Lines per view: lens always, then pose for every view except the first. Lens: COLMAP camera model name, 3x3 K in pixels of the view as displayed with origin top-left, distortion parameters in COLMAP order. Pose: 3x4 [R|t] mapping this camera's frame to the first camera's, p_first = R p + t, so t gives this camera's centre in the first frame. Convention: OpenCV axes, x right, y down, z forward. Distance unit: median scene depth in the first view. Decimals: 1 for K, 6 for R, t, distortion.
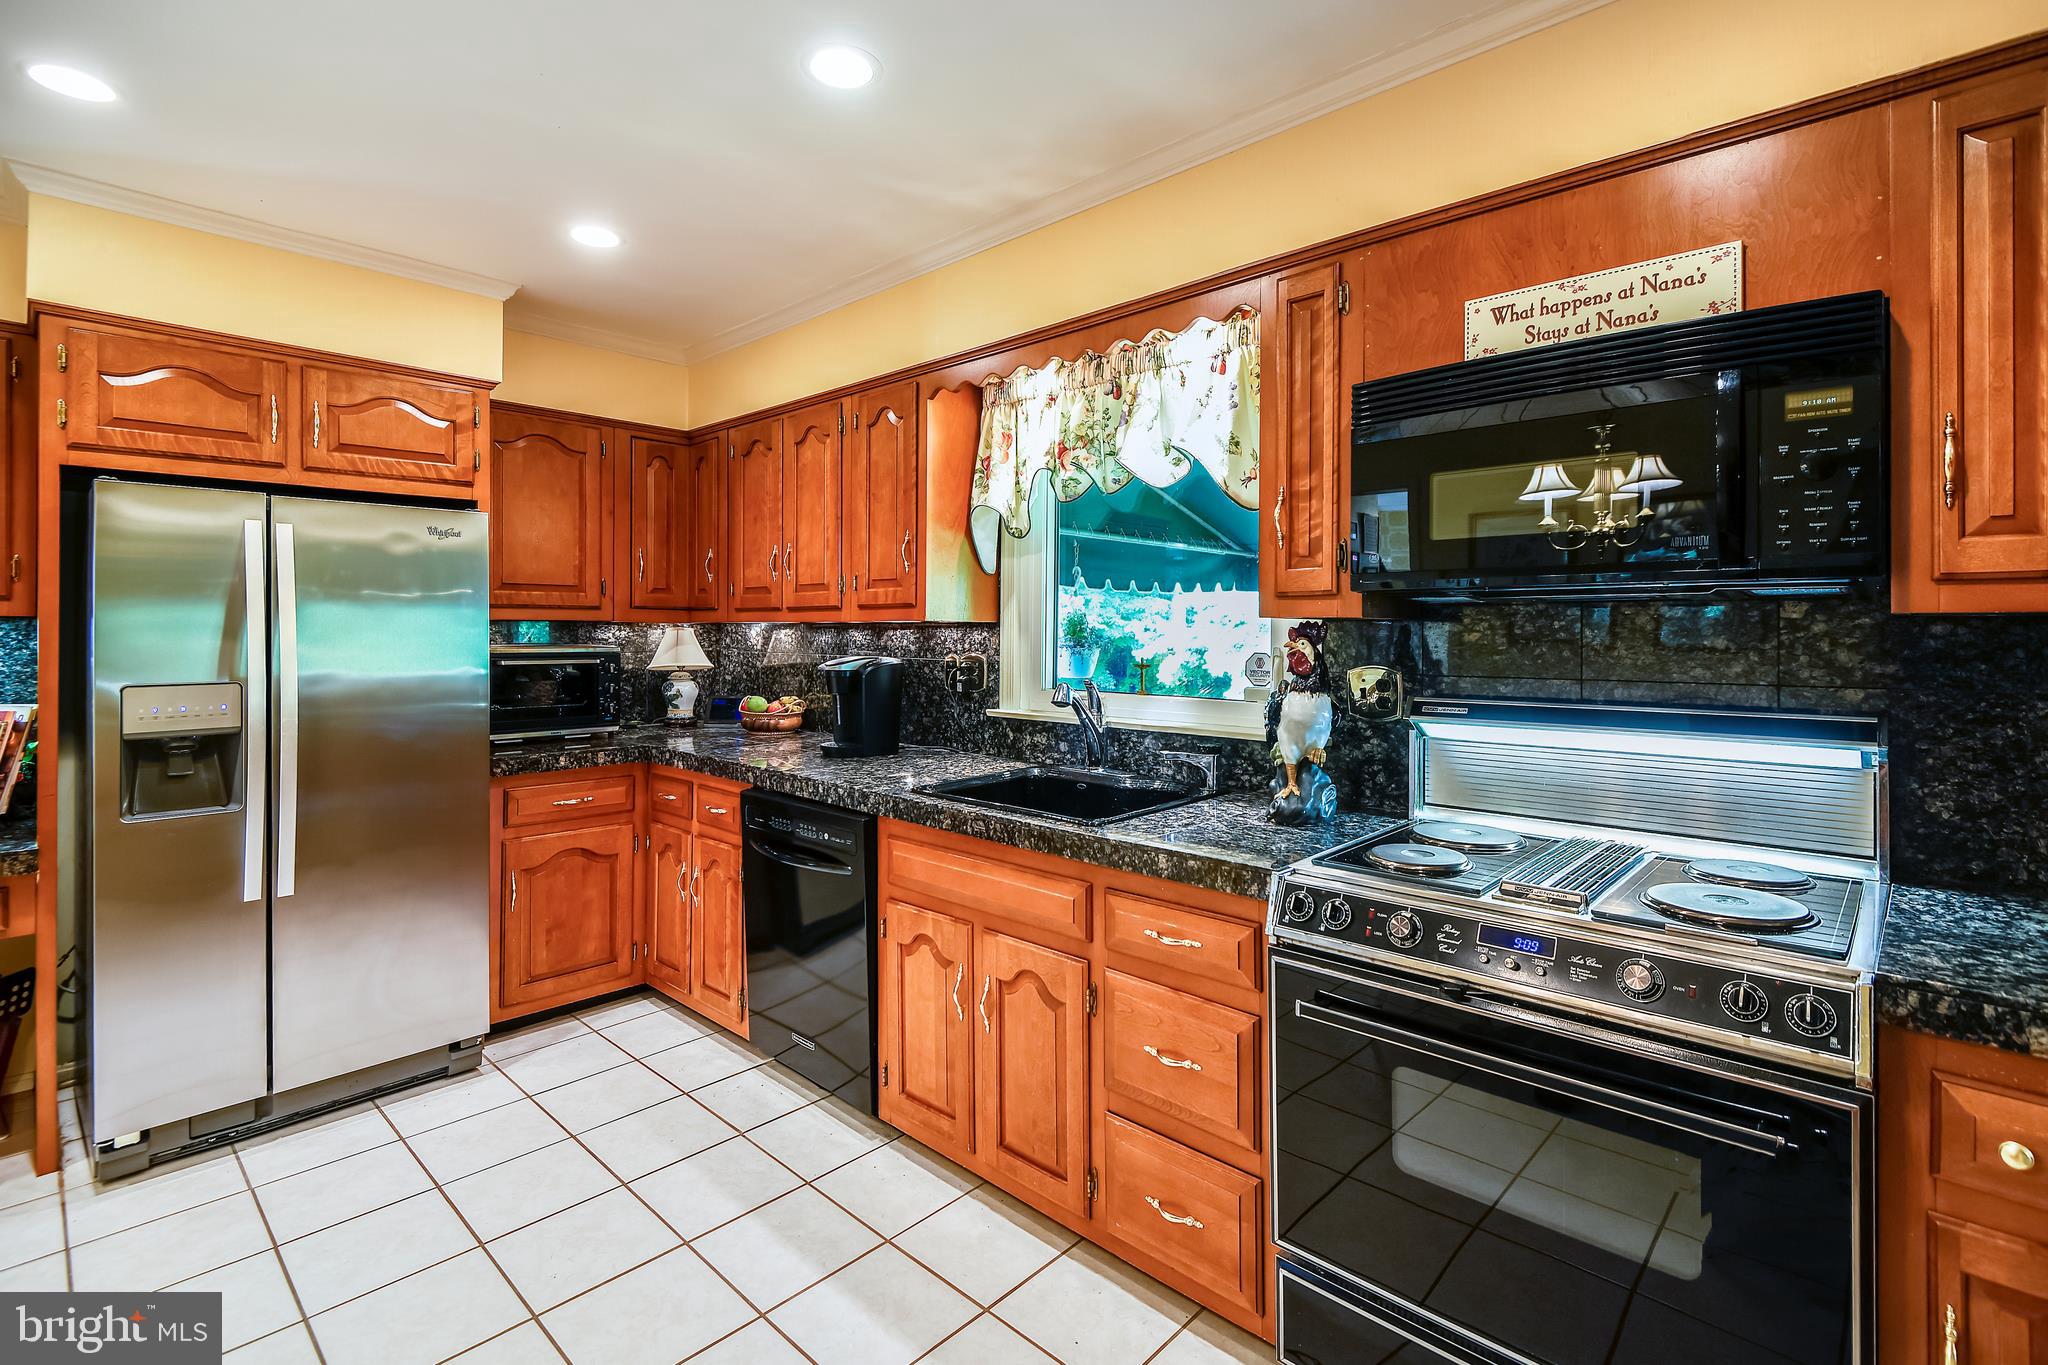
lens RADIAL K [[931.4, 0, 1026.7], [0, 931.4, 634.2], [0, 0, 1]] dist [0.008102, -0.004639]
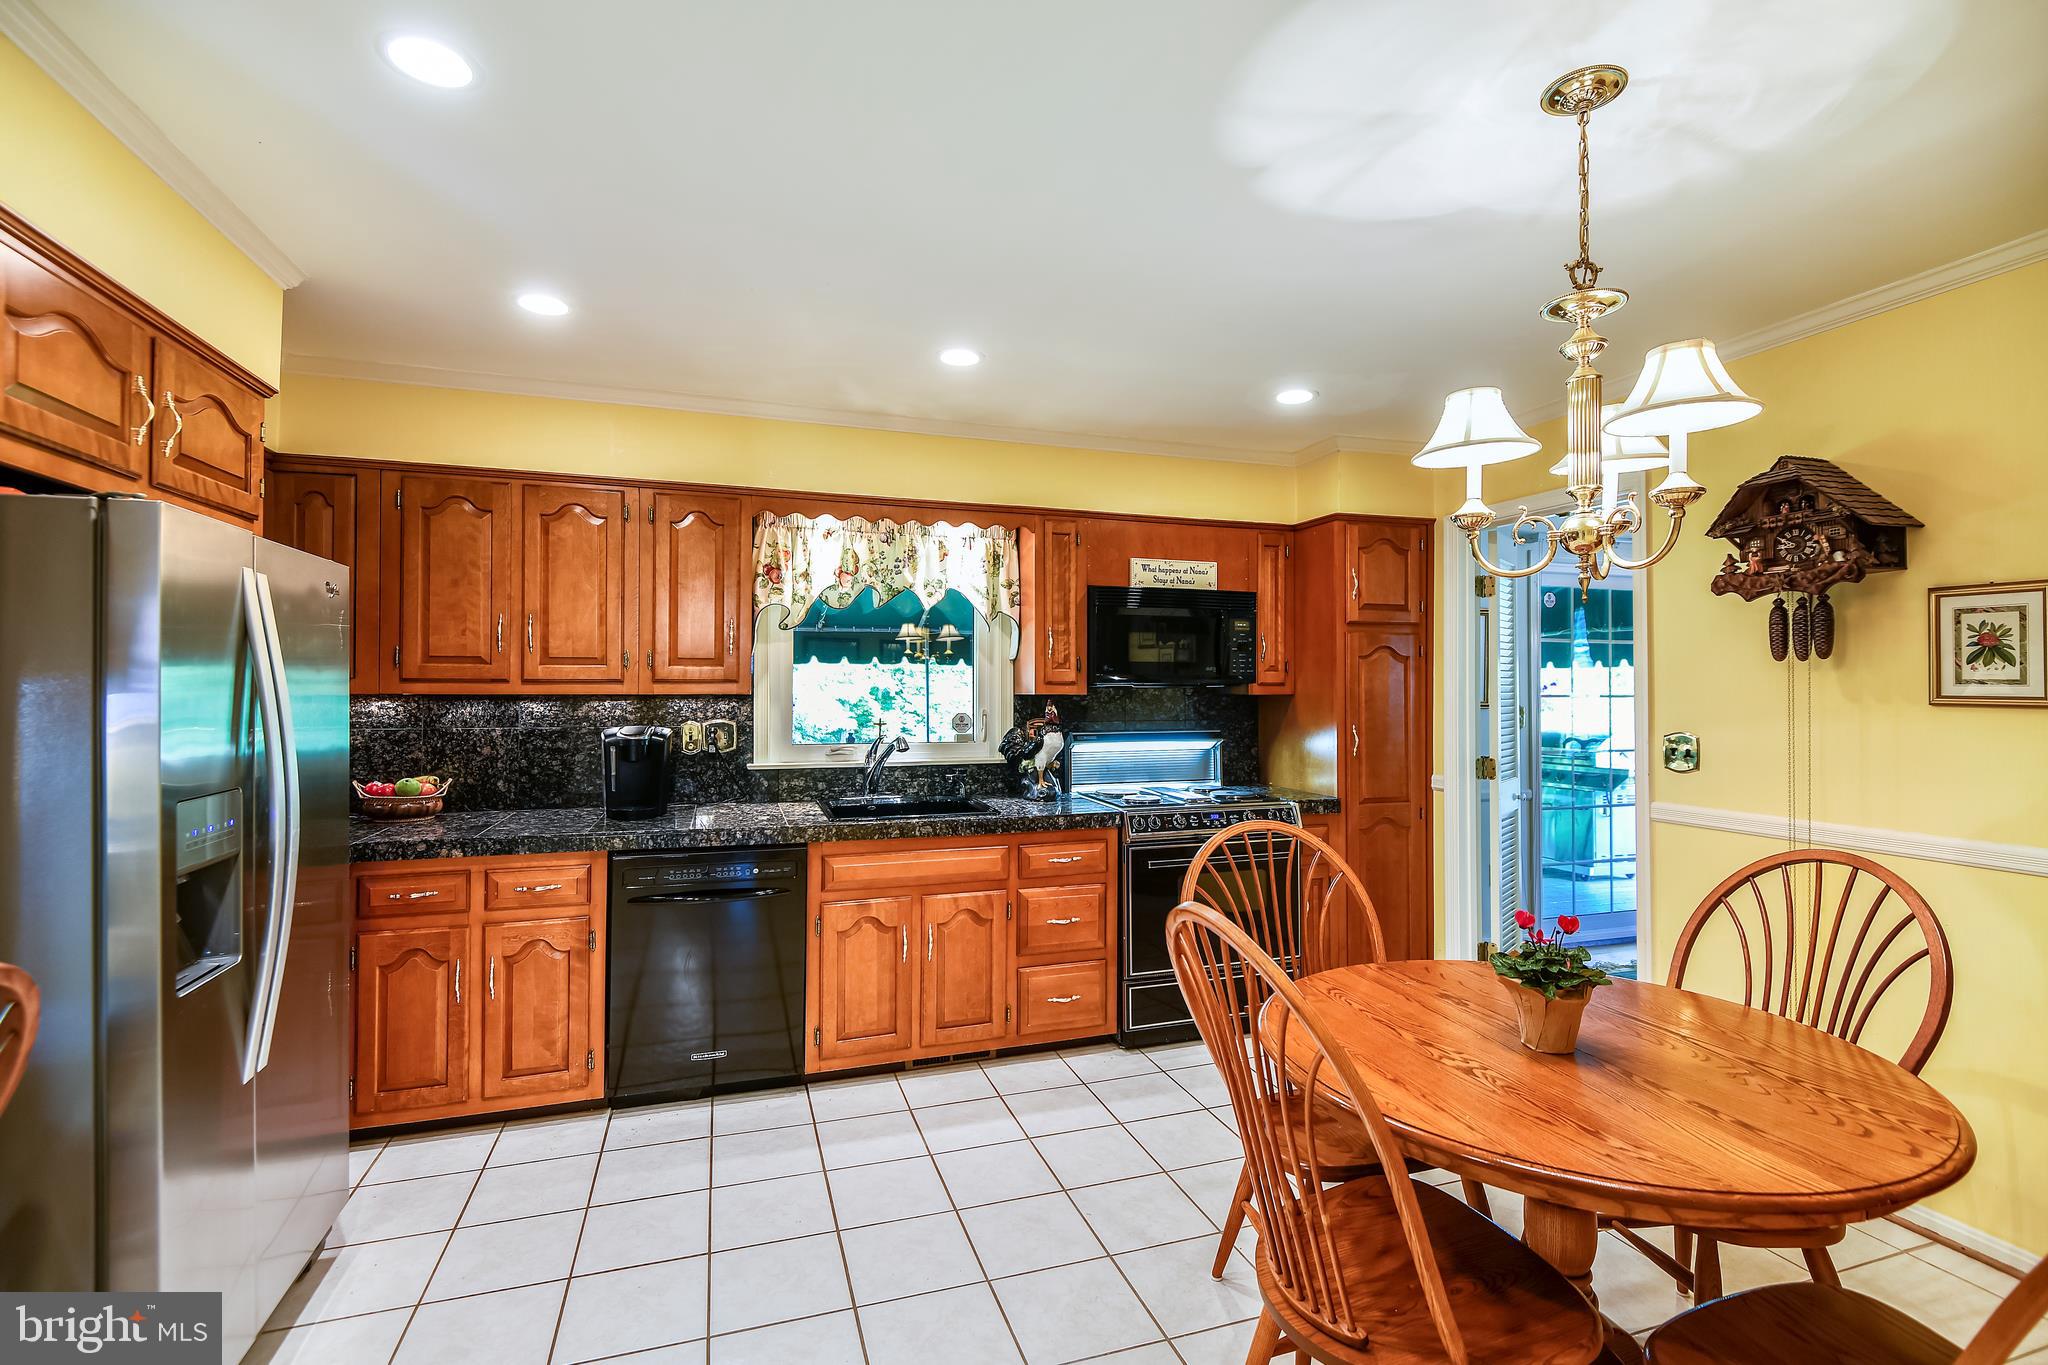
lens RADIAL K [[931.4, 0, 1010.5], [0, 931.4, 682.8], [0, 0, 1]] dist [0.008102, -0.004639]
pose [[0.477630, 0.004480, 0.878549, -1.021877], [0.002481, 0.999976, -0.006447, -0.020687], [-0.878557, 0.005259, 0.477608, 0.100874]]
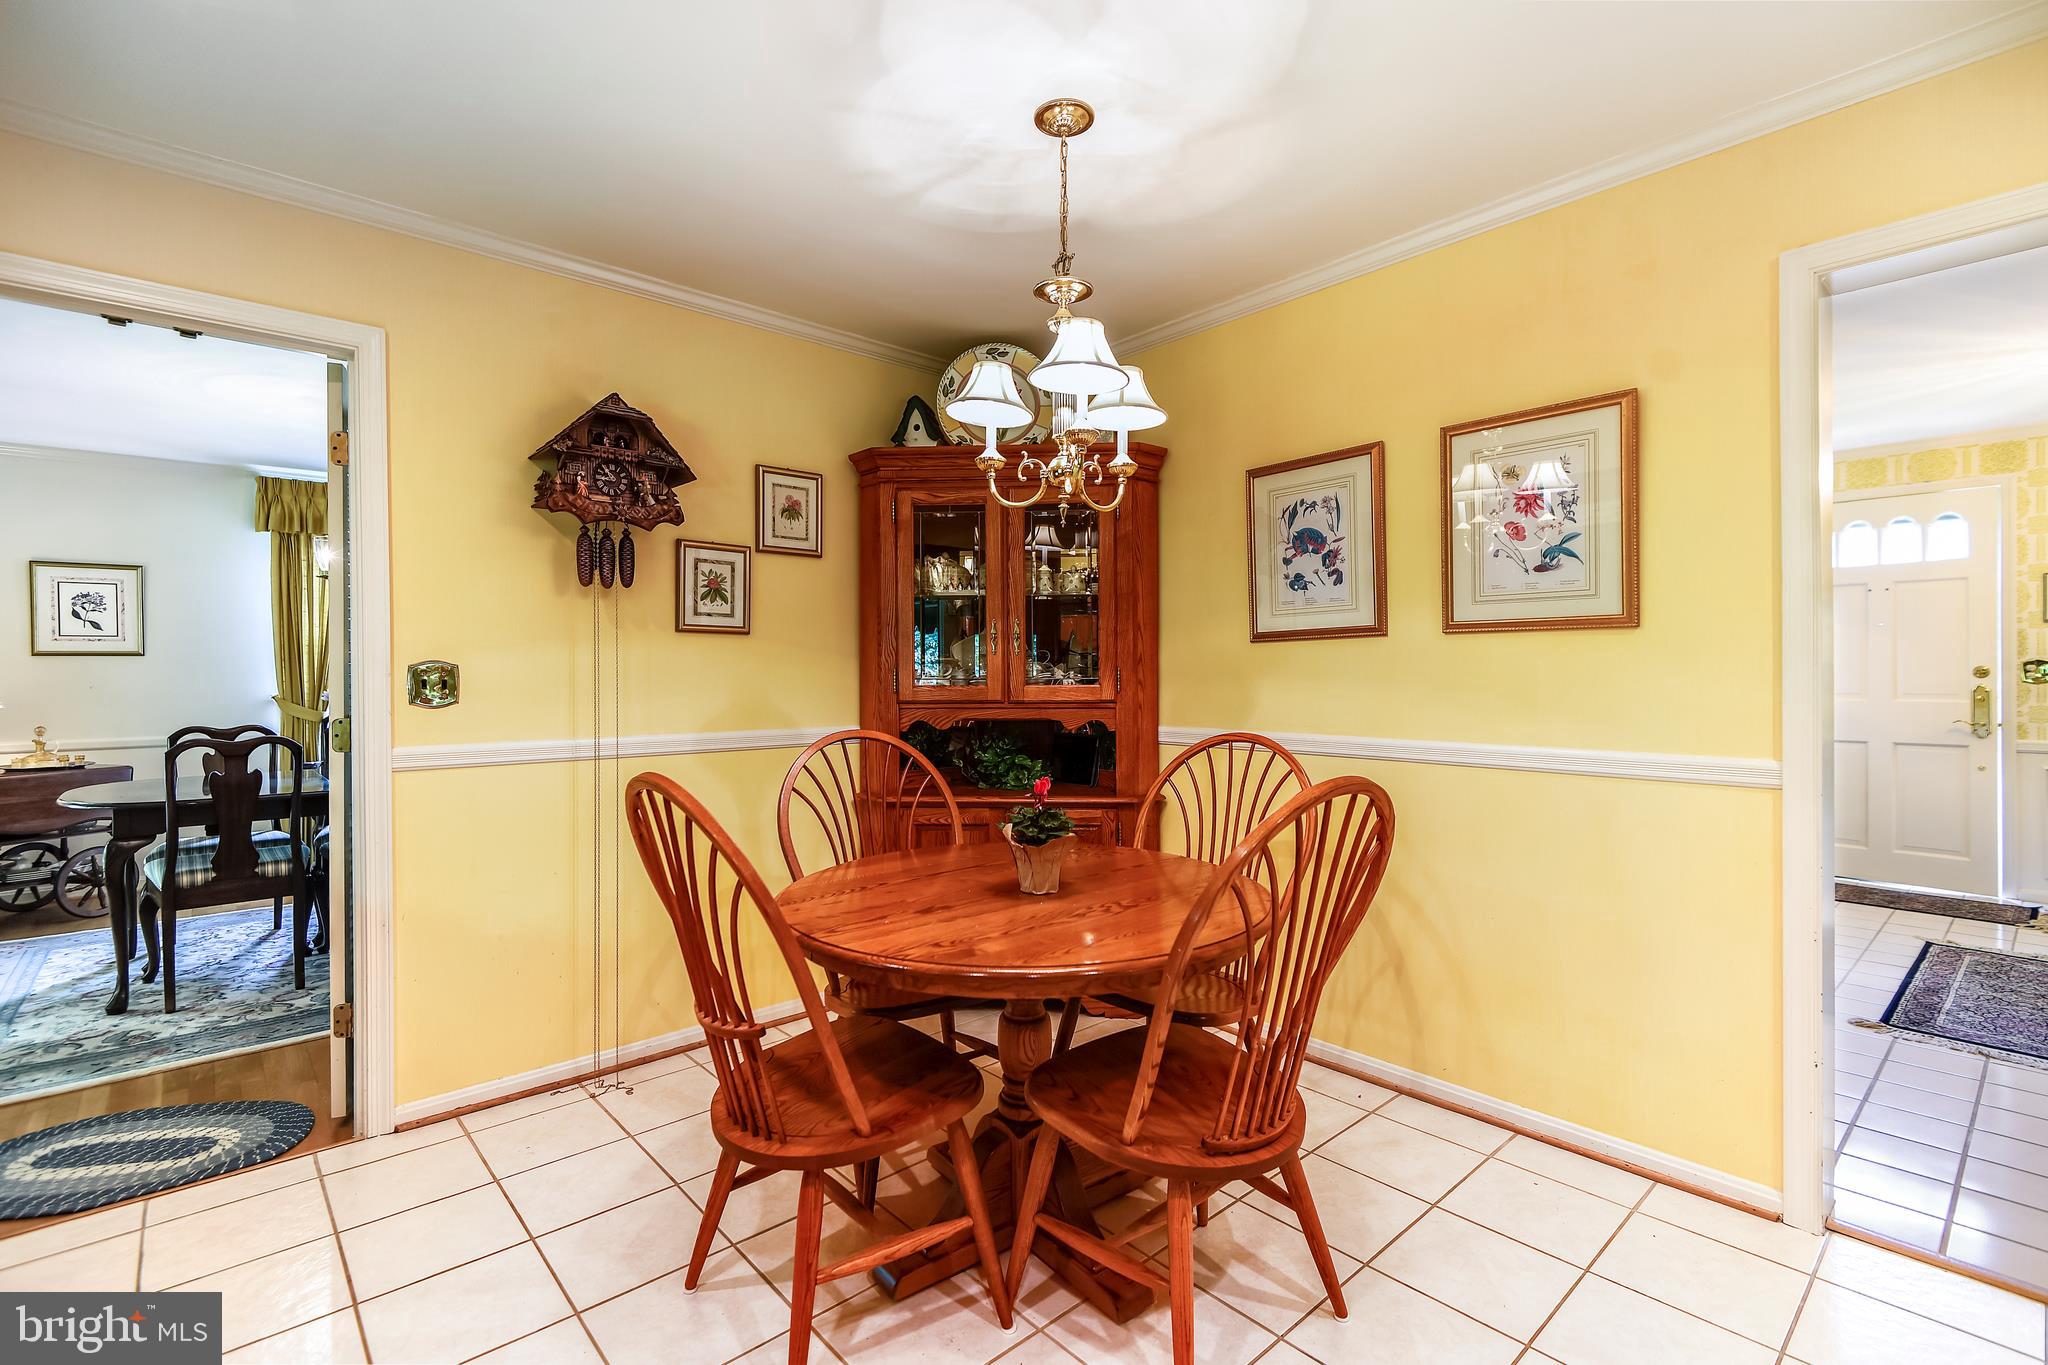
lens RADIAL K [[931.4, 0, 1025.2], [0, 931.4, 677.1], [0, 0, 1]] dist [0.008102, -0.004639]
pose [[-0.998096, 0.001412, 0.061655, -0.362678], [0.001563, 0.999996, 0.002403, 0.044685], [-0.061652, 0.002495, -0.998095, 0.793152]]
